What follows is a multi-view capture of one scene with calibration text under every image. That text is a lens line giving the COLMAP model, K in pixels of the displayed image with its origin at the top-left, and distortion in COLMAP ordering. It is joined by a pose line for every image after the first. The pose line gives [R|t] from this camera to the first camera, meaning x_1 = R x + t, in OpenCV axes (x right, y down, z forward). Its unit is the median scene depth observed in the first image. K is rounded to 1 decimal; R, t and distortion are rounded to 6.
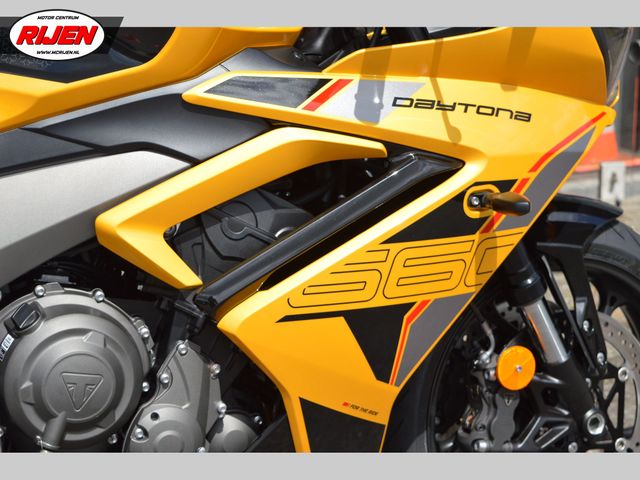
lens RADIAL K [[1257.5, 0, 320.0], [0, 1257.5, 240.0], [0, 0, 1]] dist [0.044885, 0.180664]
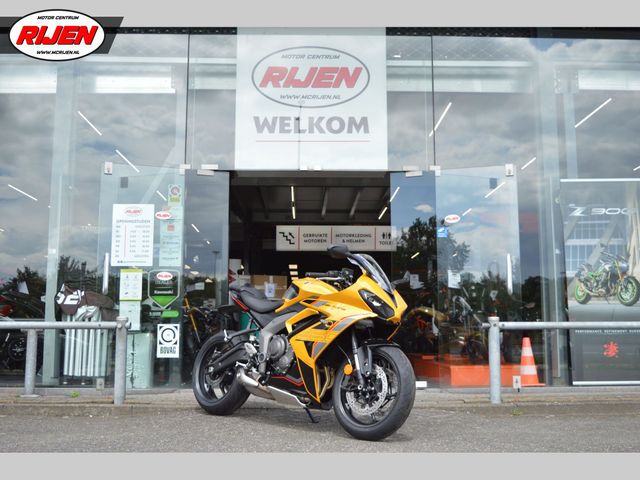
lens RADIAL K [[781.6, 0, 320.0], [0, 781.6, 240.0], [0, 0, 1]] dist [-0.002680, -0.013021]
pose [[0.415886, -0.099245, -0.903985, 3.063907], [-0.328015, 0.910746, -0.250893, 0.474174], [0.848201, 0.400864, 0.346213, -0.264719]]
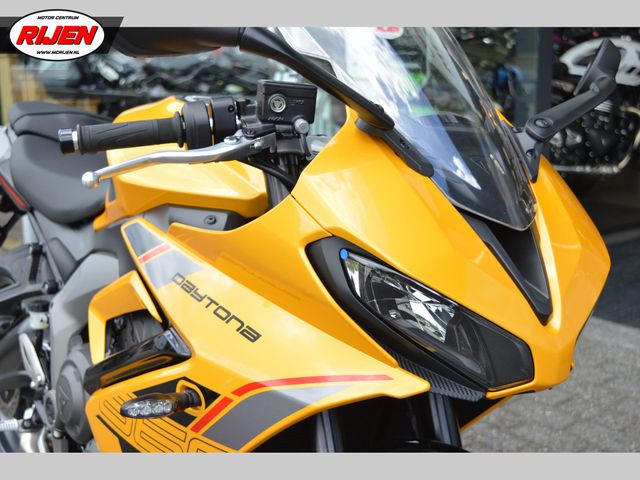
lens RADIAL K [[894.5, 0, 320.0], [0, 894.5, 240.0], [0, 0, 1]] dist [-0.000071, 0.000750]
pose [[0.247462, 0.215714, -0.944579, 0.801043], [-0.248678, 0.956384, 0.153261, -0.286288], [0.936441, 0.196970, 0.290312, 0.887137]]
